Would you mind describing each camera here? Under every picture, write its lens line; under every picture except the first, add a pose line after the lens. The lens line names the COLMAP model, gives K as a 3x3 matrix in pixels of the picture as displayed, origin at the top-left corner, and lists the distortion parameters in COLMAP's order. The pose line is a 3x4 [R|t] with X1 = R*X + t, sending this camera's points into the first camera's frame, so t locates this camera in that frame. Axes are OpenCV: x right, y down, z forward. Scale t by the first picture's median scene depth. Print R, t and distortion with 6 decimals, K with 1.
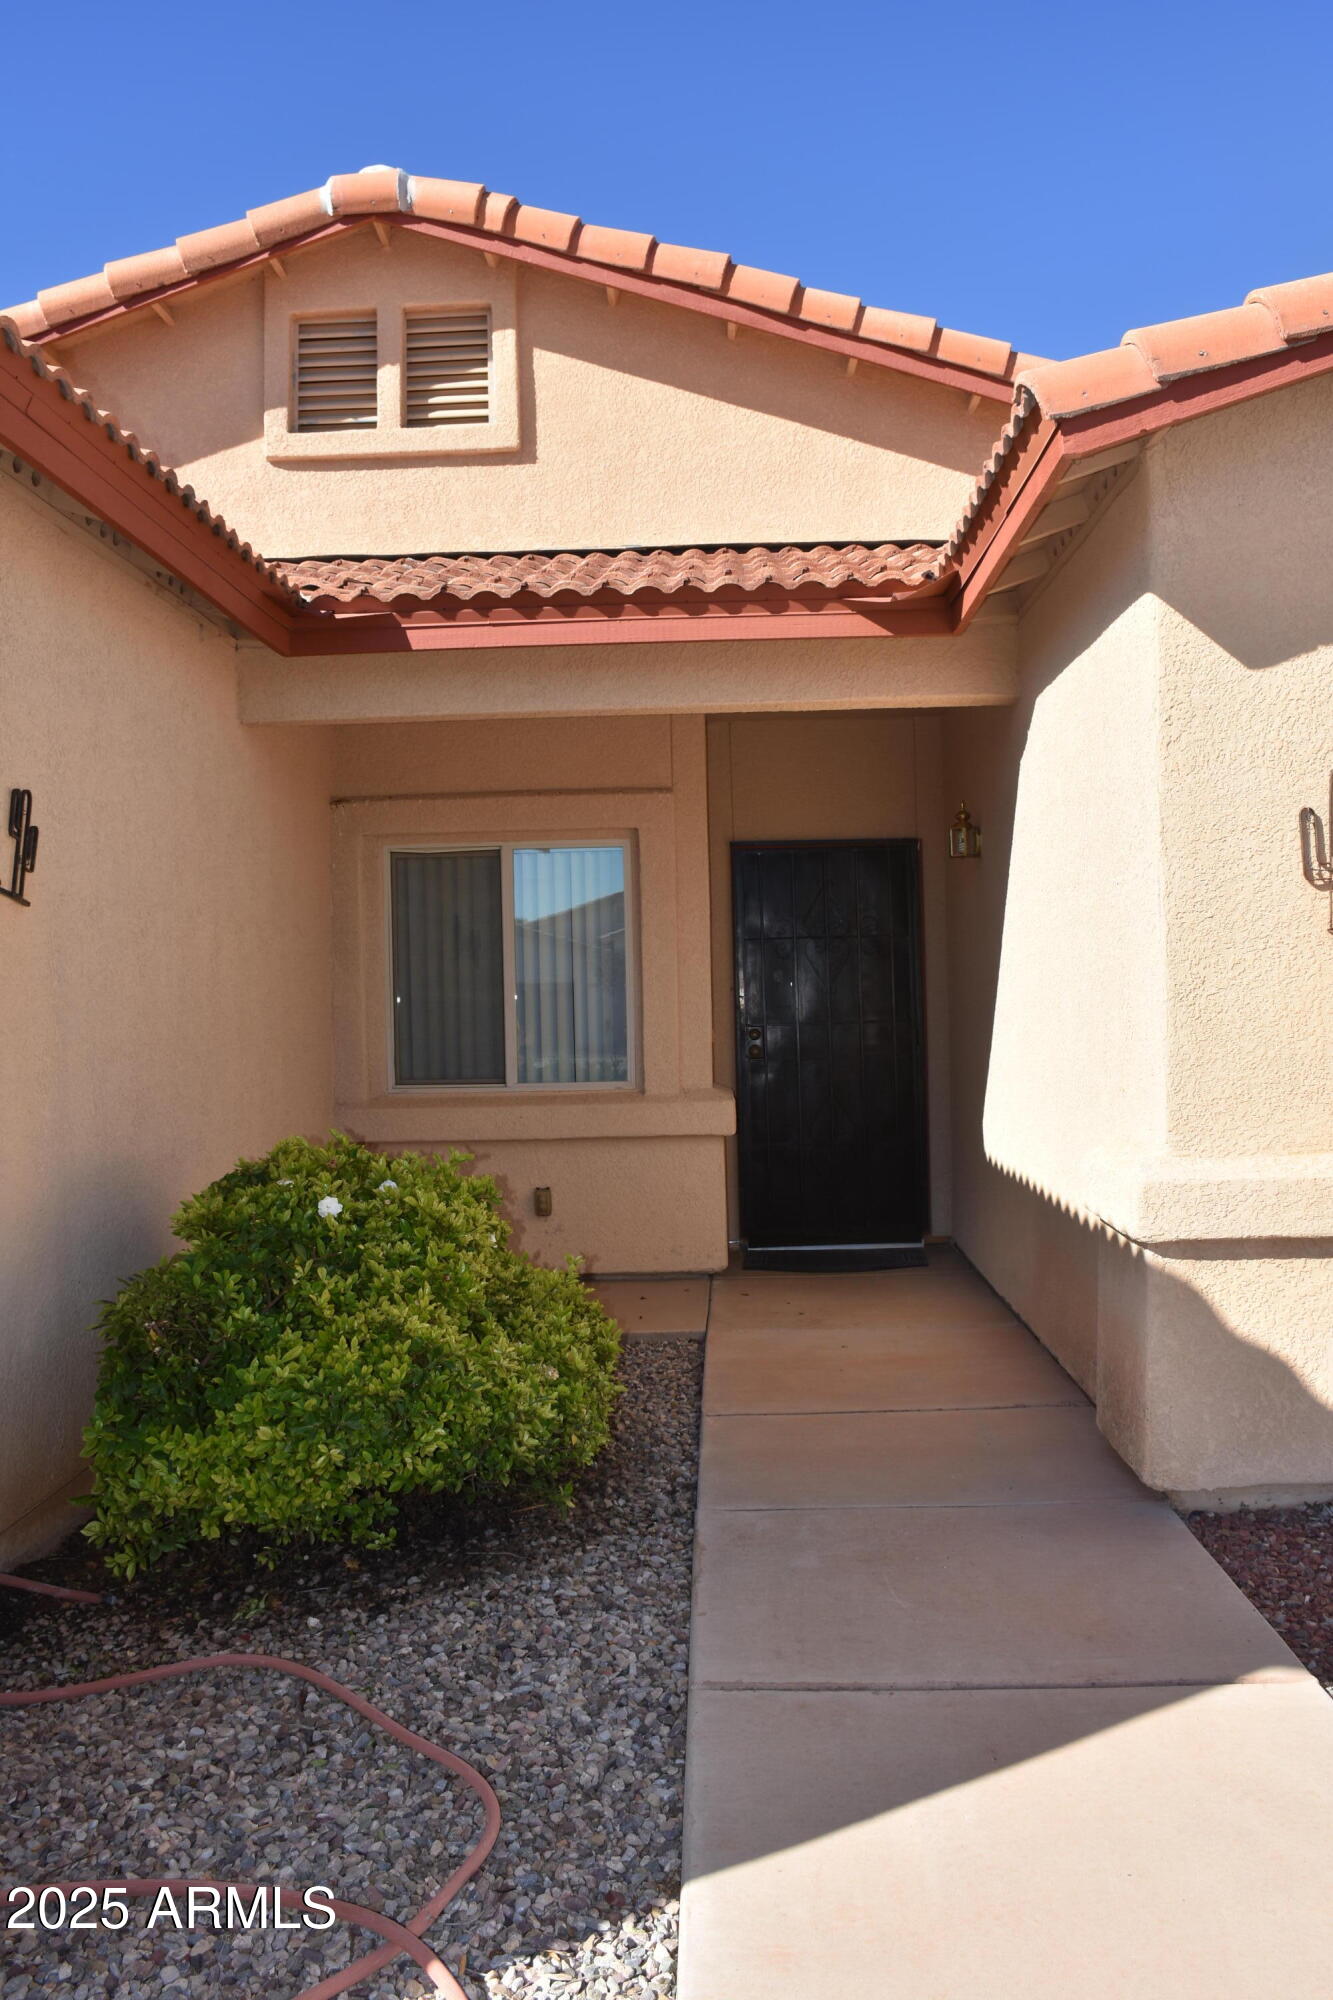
lens RADIAL K [[1602.8, 0, 666.5], [0, 1602.8, 1000.0], [0, 0, 1]] dist [-0.145893, 0.111453]
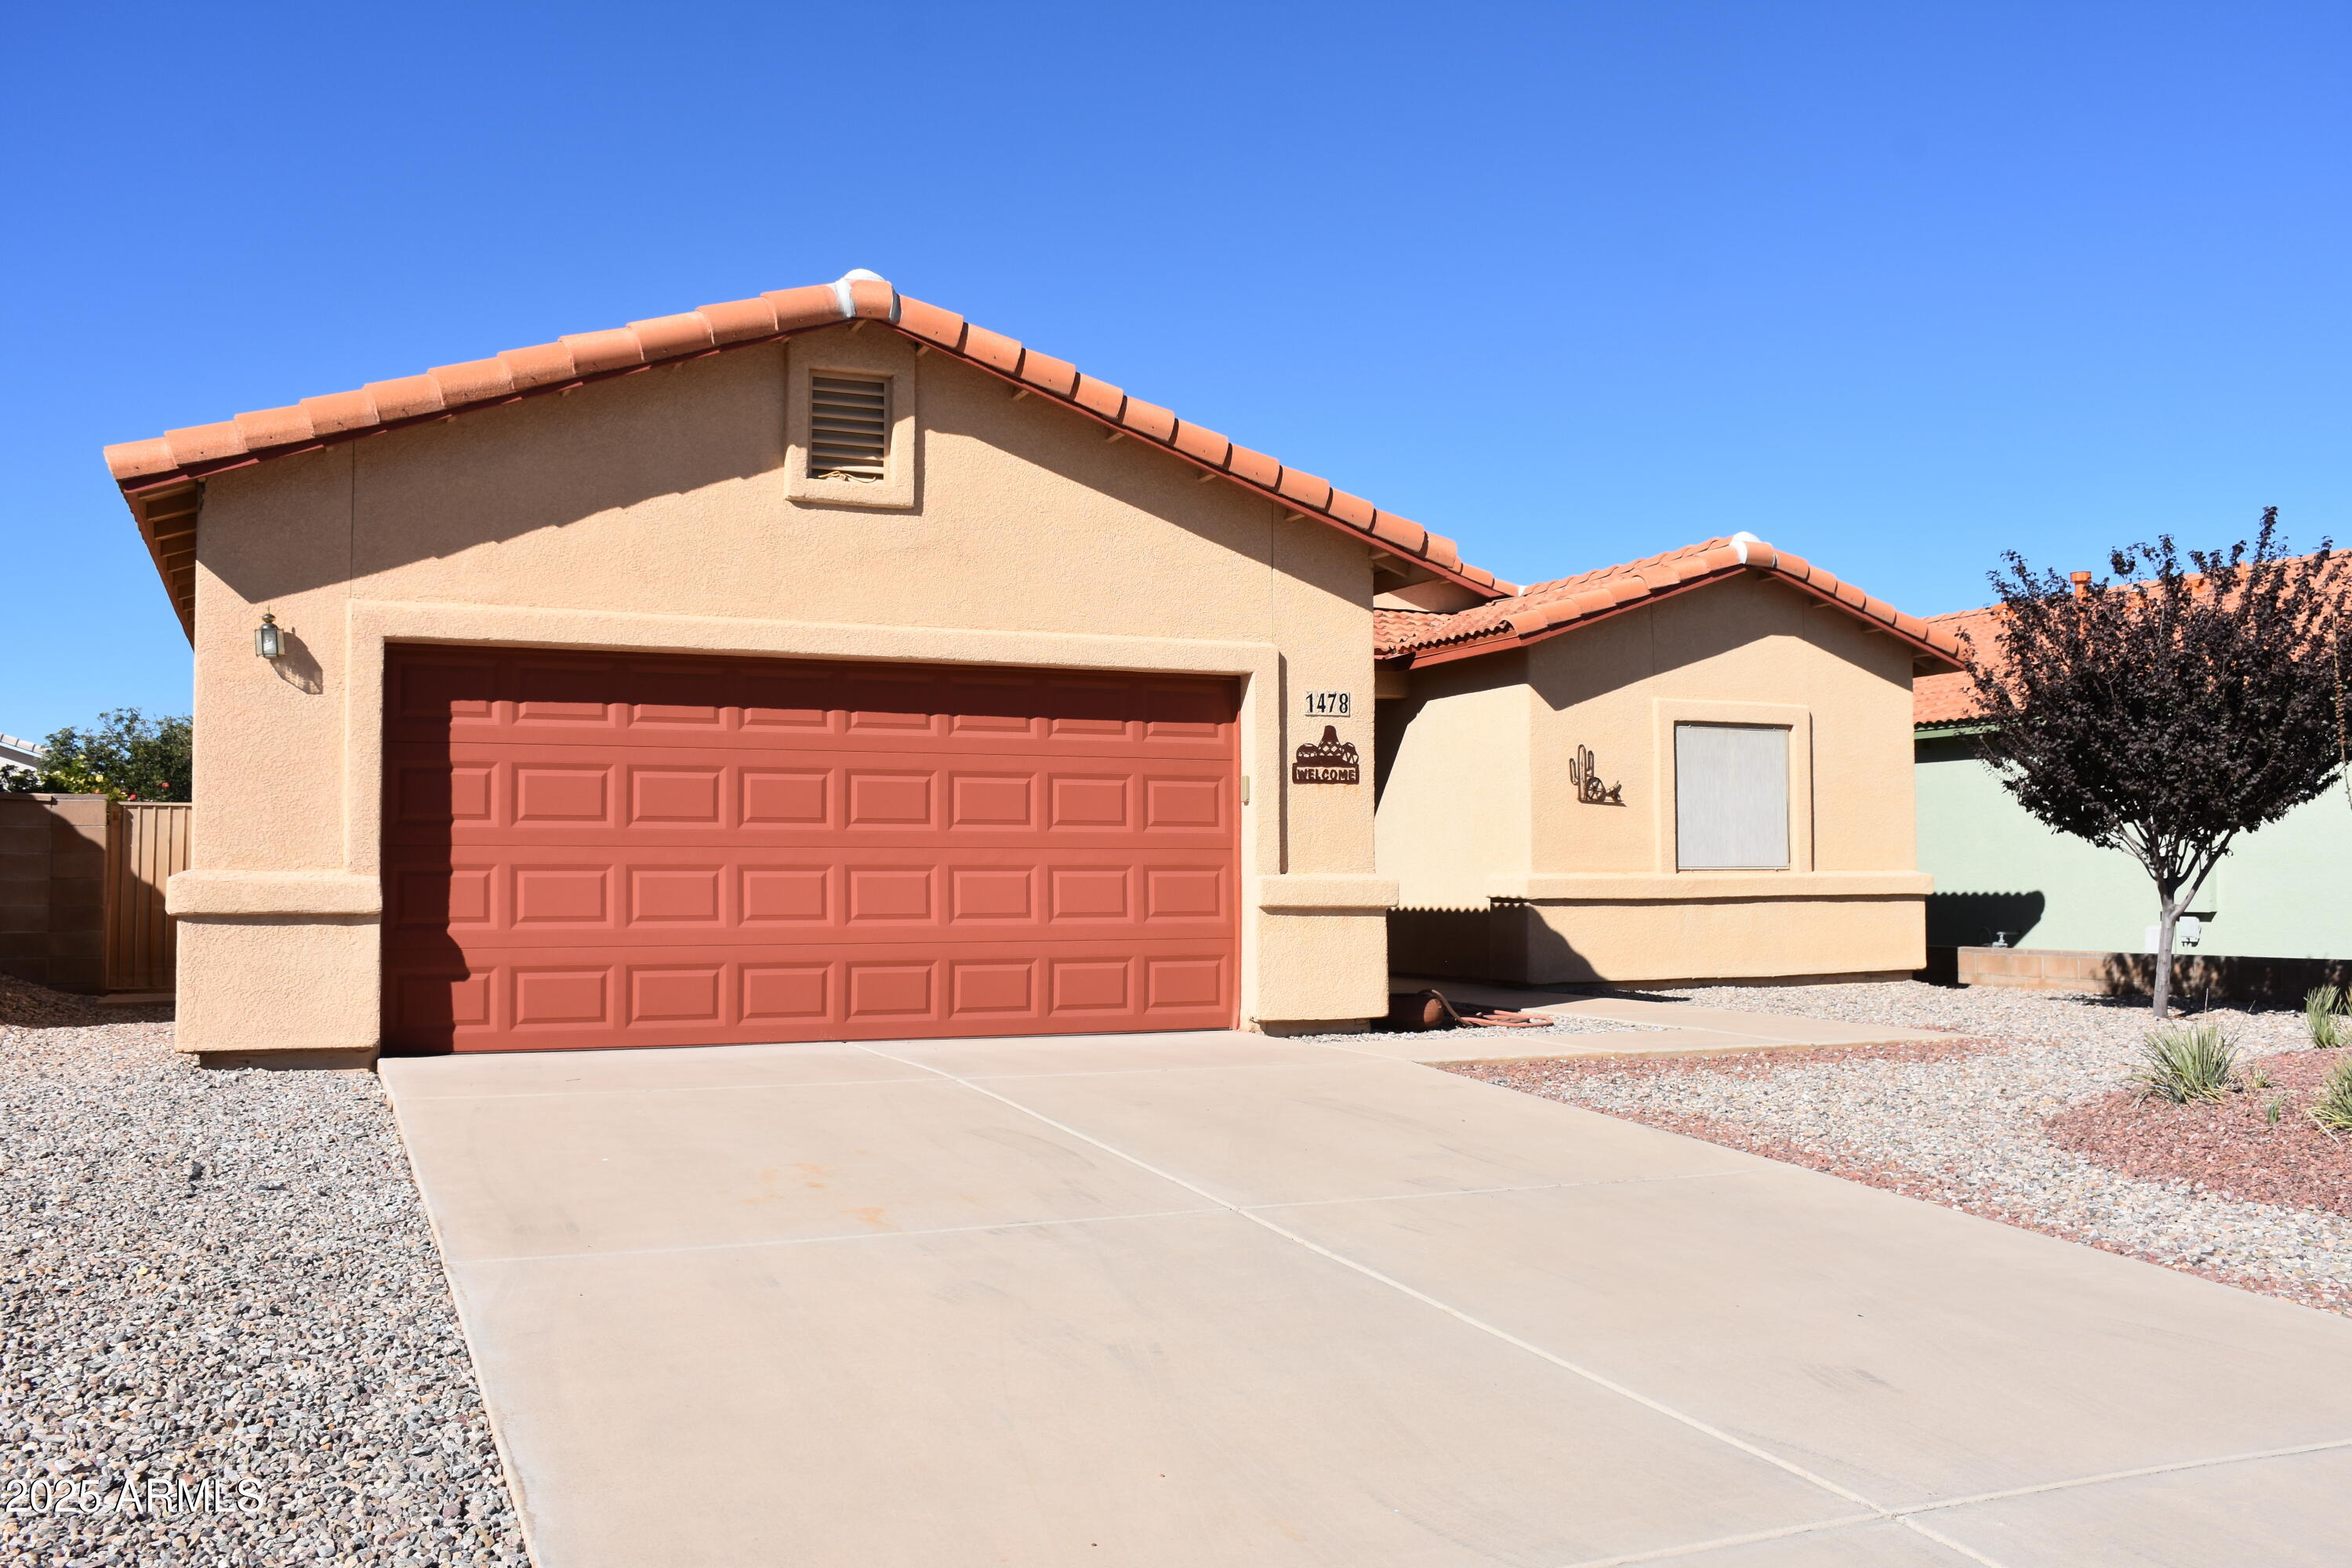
lens RADIAL K [[2024.9, 0, 1176.0], [0, 2024.9, 784.0], [0, 0, 1]] dist [-0.075374, 0.001293]
pose [[0.901240, 0.037929, 0.431657, -1.125688], [-0.010666, 0.997802, -0.065407, 0.109441], [-0.433189, 0.054343, 0.899663, -1.249558]]
